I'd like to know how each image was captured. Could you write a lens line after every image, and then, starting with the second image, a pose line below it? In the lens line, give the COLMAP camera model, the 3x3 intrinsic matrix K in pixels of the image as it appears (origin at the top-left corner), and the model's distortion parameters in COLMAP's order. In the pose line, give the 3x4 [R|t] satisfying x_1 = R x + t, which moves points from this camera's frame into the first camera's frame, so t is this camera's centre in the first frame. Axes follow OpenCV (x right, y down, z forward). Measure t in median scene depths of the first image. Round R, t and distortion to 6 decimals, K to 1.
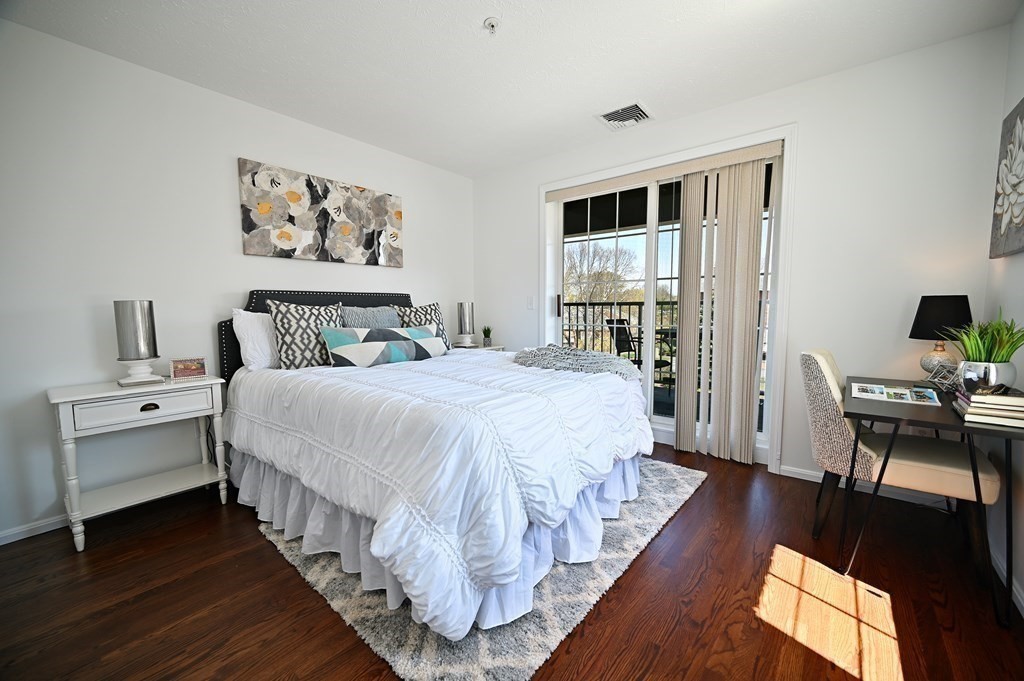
lens RADIAL K [[406.6, 0, 515.5], [0, 406.6, 339.3], [0, 0, 1]] dist [0.003713, 0.000854]
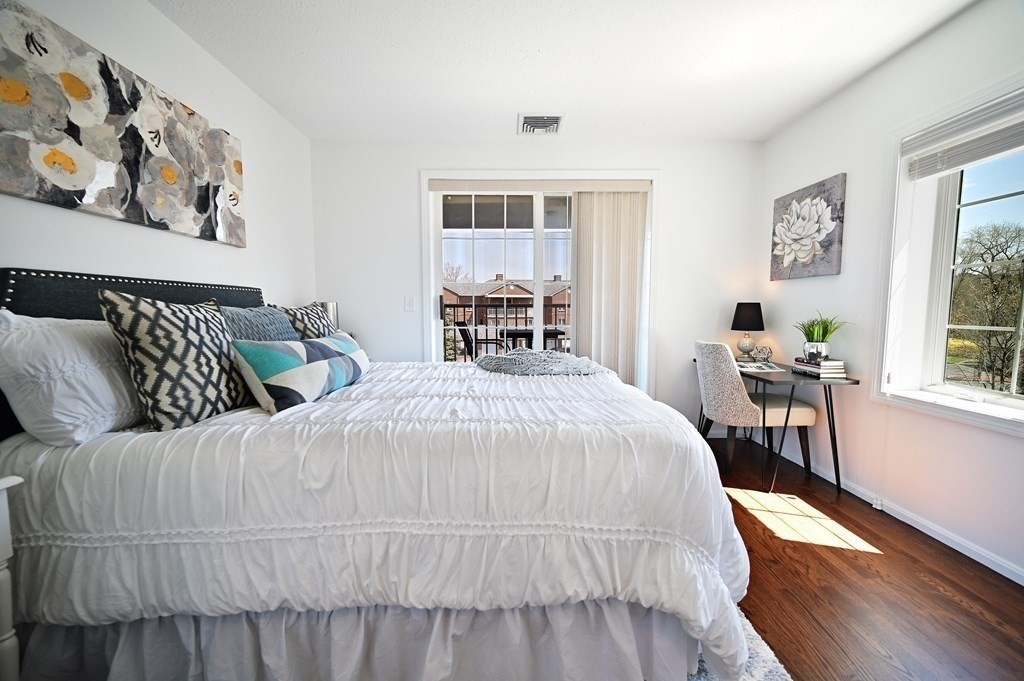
lens RADIAL K [[406.6, 0, 514.0], [0, 406.6, 337.3], [0, 0, 1]] dist [0.003713, 0.000854]
pose [[0.761744, -0.041042, 0.646577, -0.460763], [0.047938, 0.998826, 0.006924, -0.018379], [-0.646102, 0.025722, 0.762817, 0.265287]]
